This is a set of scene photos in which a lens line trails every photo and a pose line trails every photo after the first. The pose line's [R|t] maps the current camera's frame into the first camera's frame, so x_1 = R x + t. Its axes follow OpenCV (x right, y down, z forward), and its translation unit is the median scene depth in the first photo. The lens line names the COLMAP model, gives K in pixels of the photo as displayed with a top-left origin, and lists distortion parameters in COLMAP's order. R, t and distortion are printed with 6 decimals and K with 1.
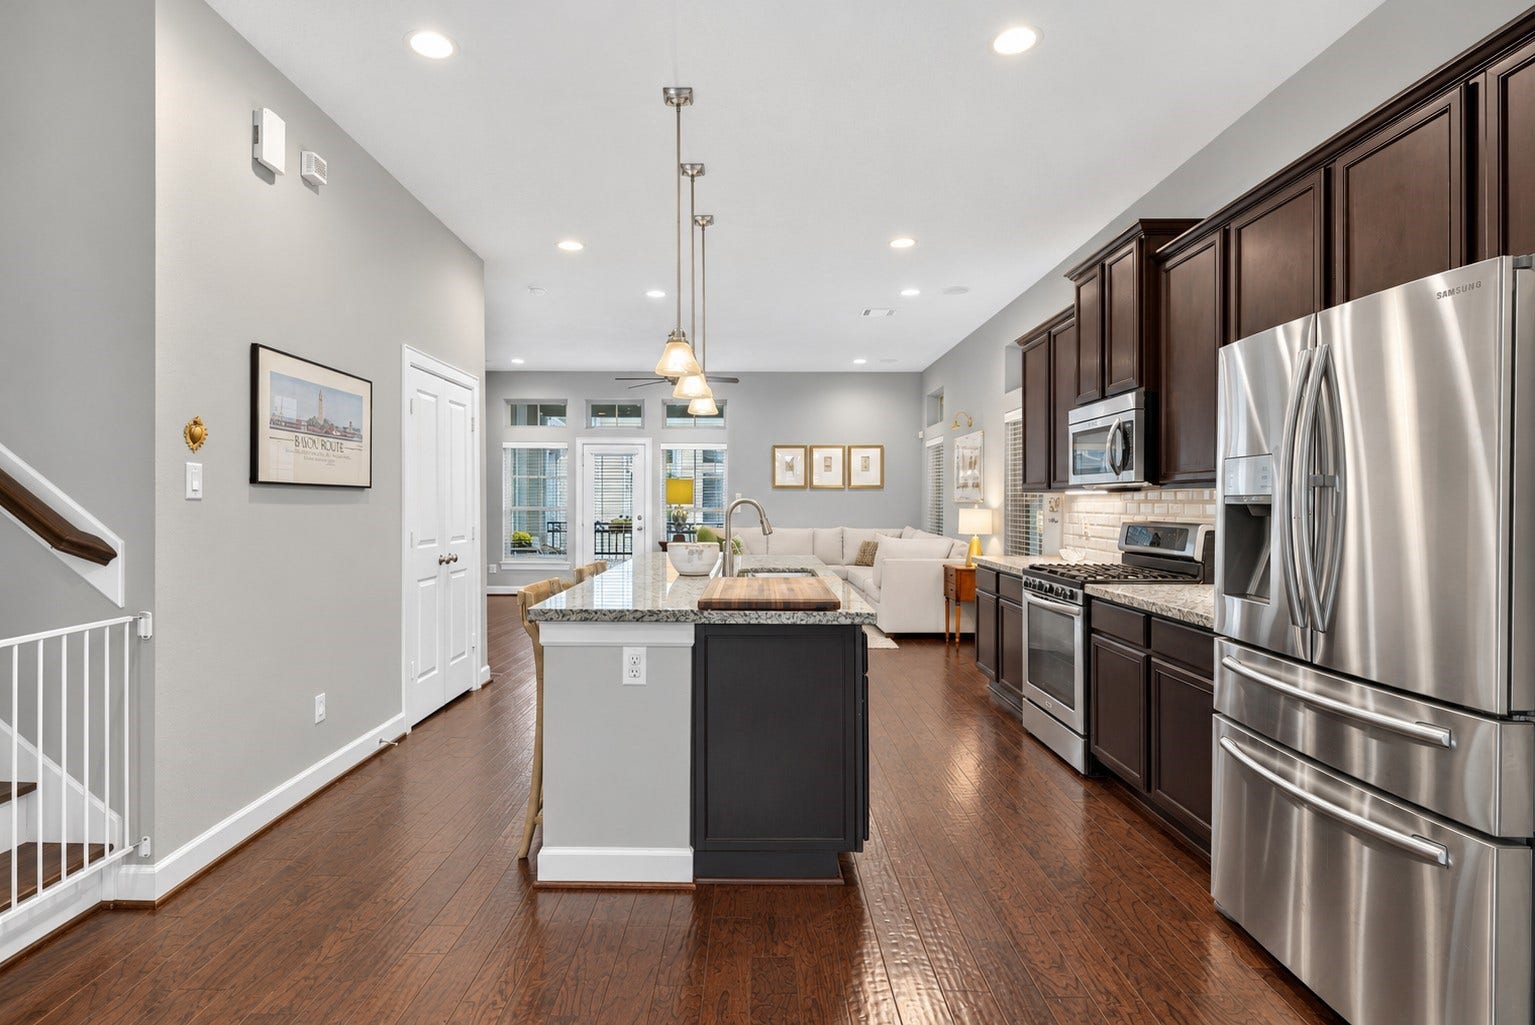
lens RADIAL K [[730.7, 0, 767.5], [0, 730.7, 512.5], [0, 0, 1]] dist [-0.037526, -0.000172]
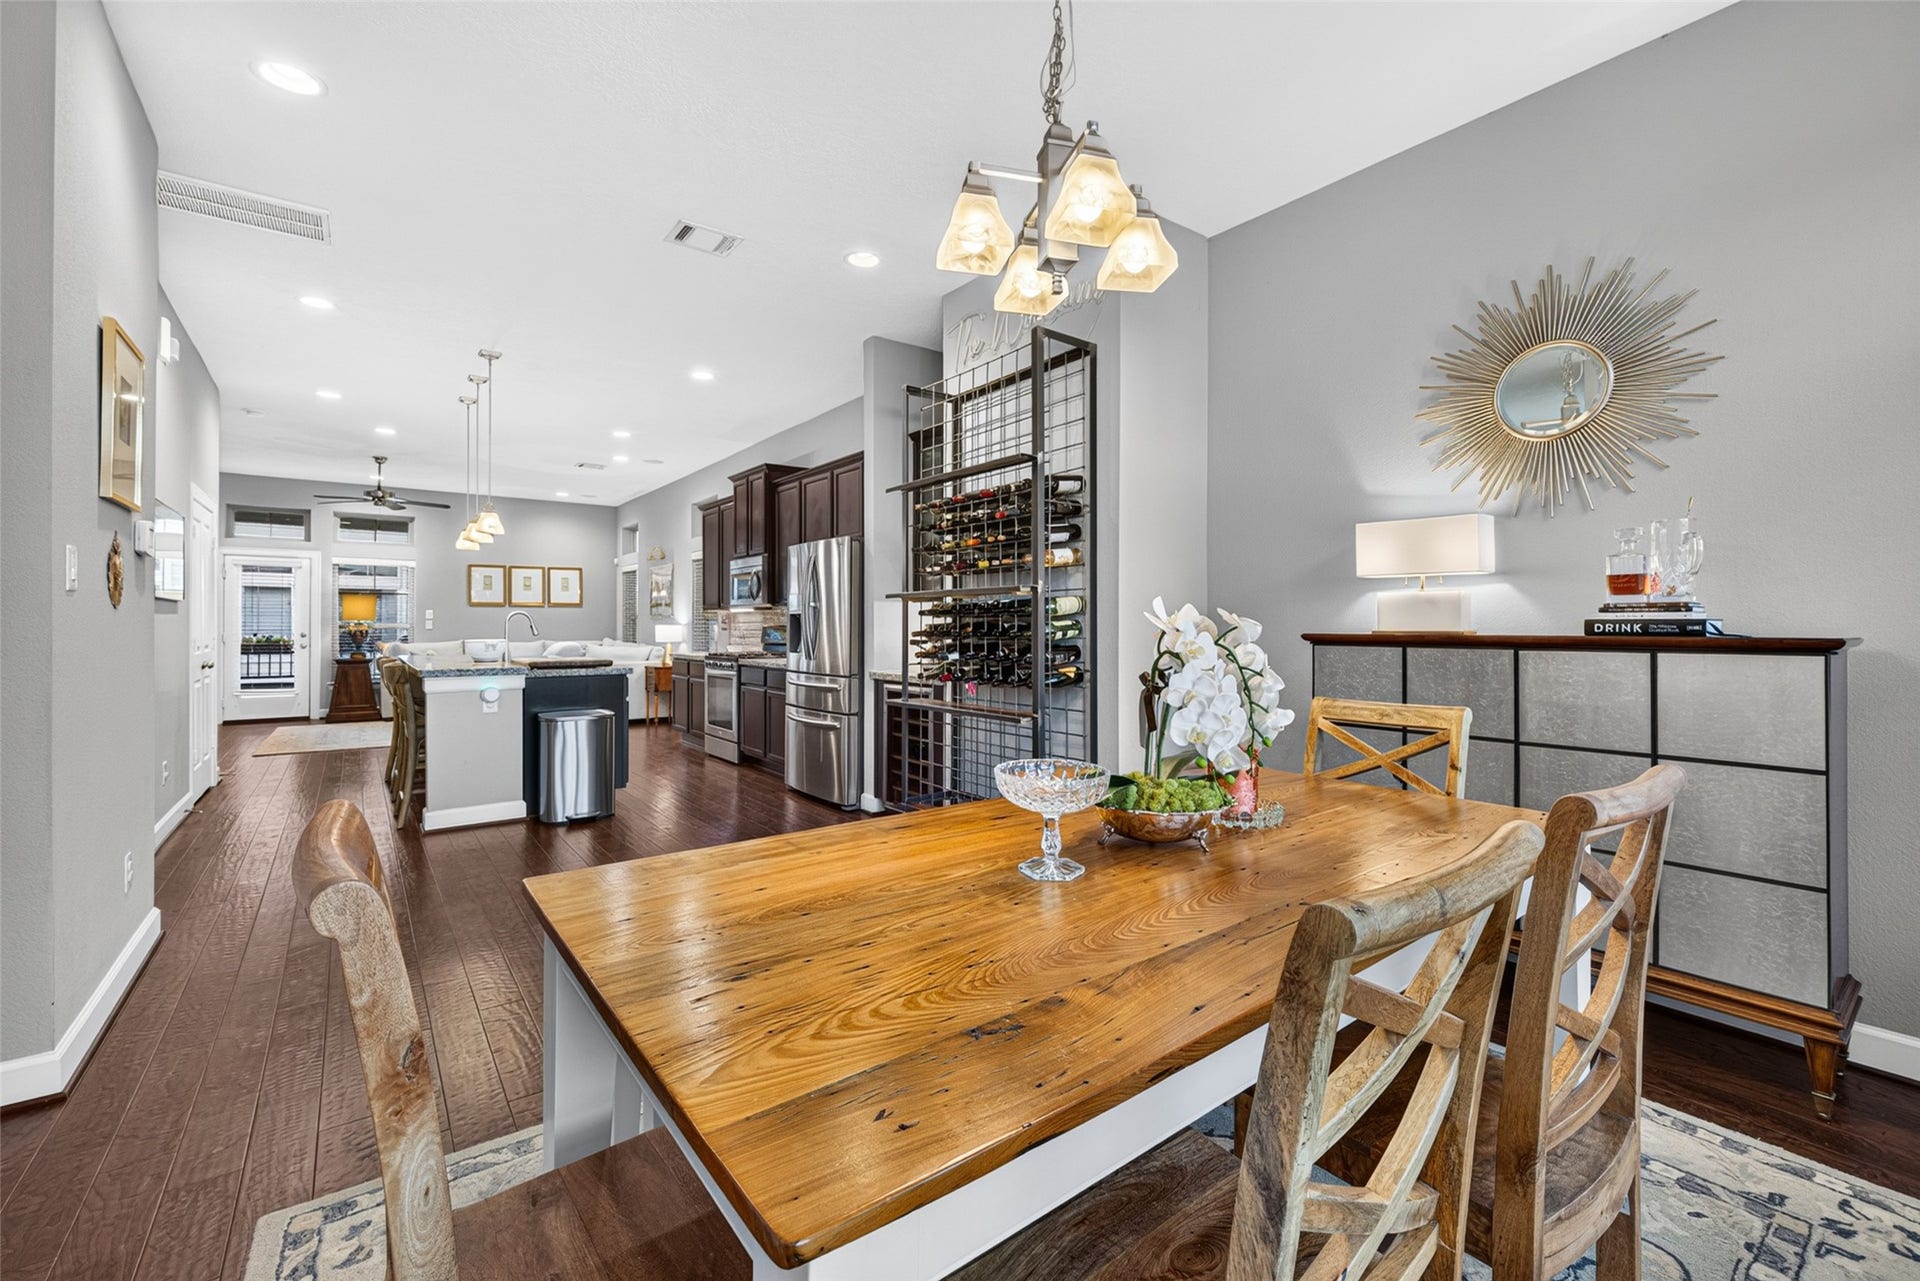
lens RADIAL K [[797.4, 0, 954.0], [0, 797.4, 635.5], [0, 0, 1]] dist [-0.000158, 0.000036]
pose [[0.803439, -0.012684, 0.595252, -0.275357], [0.011724, 0.999916, 0.005483, 0.029112], [-0.595271, 0.002573, 0.803521, -0.810340]]
